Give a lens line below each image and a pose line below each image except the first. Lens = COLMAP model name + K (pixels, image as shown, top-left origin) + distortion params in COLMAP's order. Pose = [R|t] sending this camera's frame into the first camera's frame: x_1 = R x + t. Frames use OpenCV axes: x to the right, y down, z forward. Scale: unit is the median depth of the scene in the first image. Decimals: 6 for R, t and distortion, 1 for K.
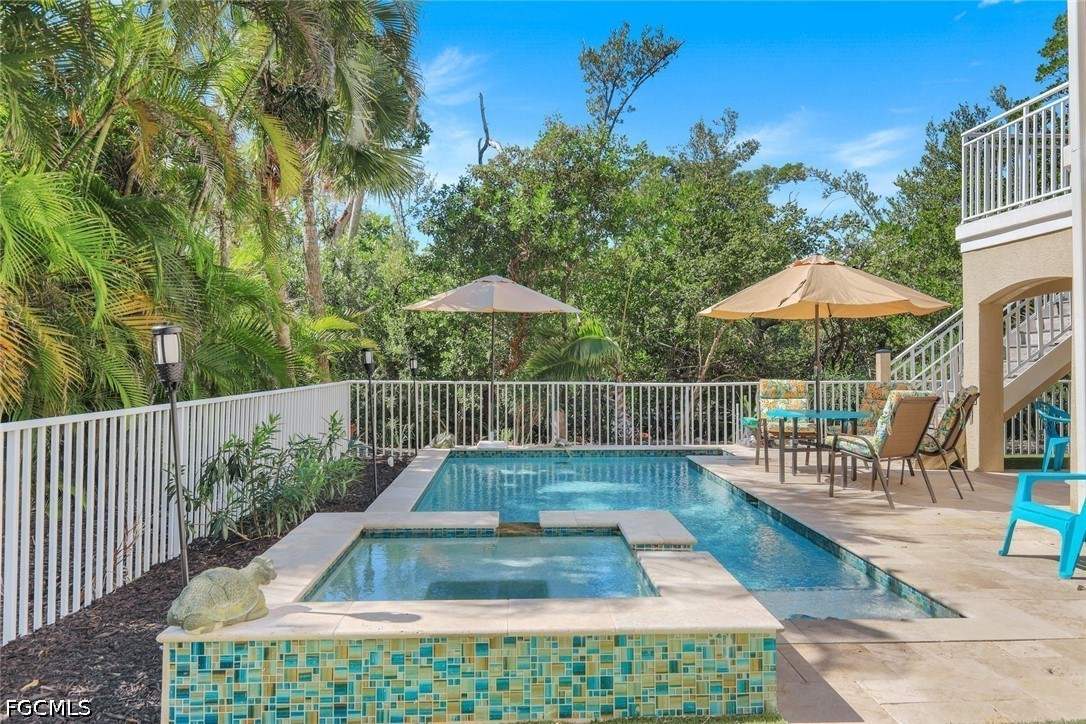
lens RADIAL K [[801.2, 0, 543.7], [0, 801.2, 357.2], [0, 0, 1]] dist [-0.000144, -0.000587]
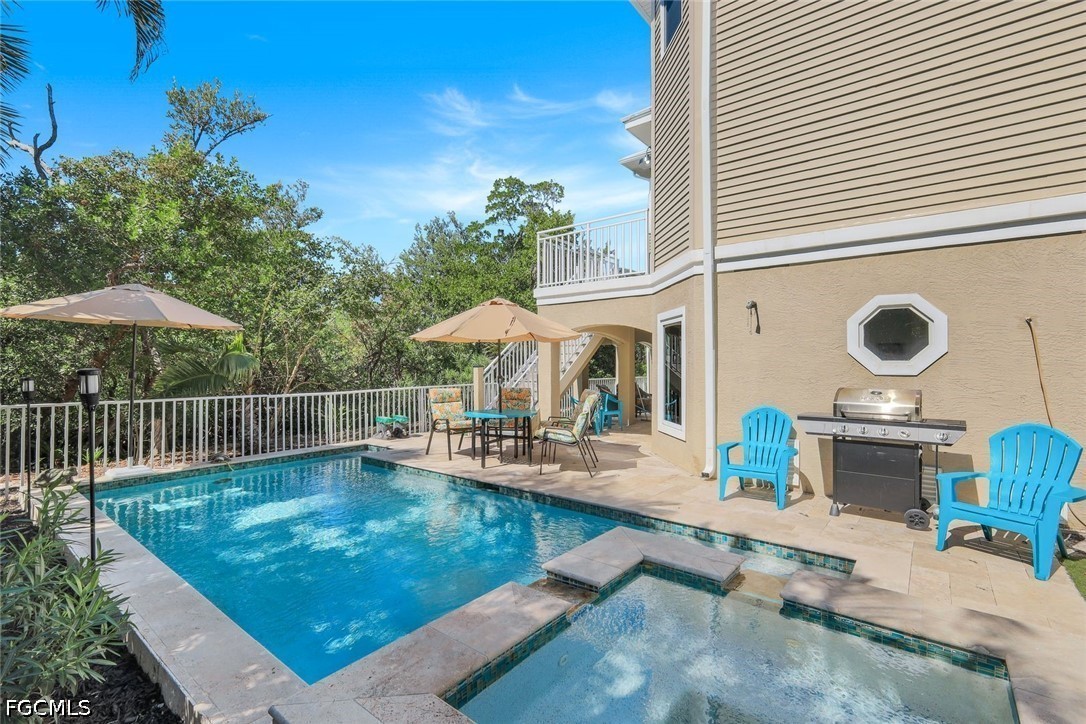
lens RADIAL K [[480.9, 0, 541.8], [0, 480.9, 355.5], [0, 0, 1]] dist [0.003045, -0.000978]
pose [[0.653548, 0.010101, 0.756818, -0.153795], [0.002236, 0.999881, -0.015277, -0.010535], [-0.756882, 0.011677, 0.653447, 0.265025]]
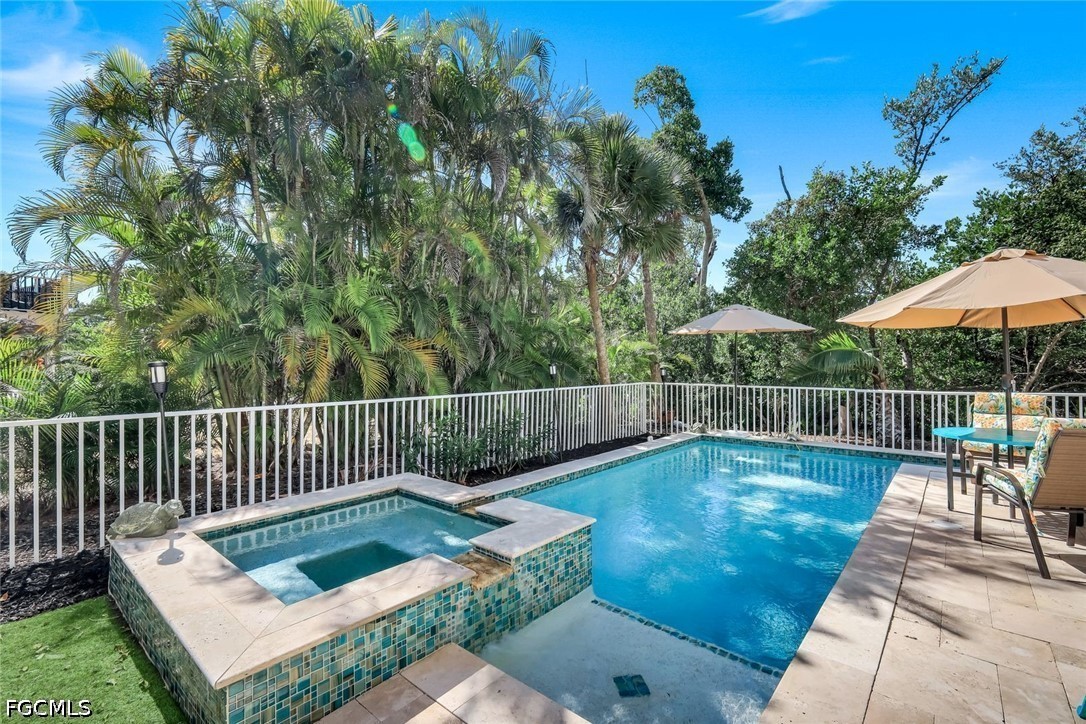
lens RADIAL K [[480.9, 0, 538.3], [0, 480.9, 366.3], [0, 0, 1]] dist [0.003045, -0.000978]
pose [[0.731428, -0.002418, -0.681914, 0.210232], [0.009403, 0.999934, 0.006541, -0.009183], [0.681854, -0.011196, 0.731403, 0.177379]]
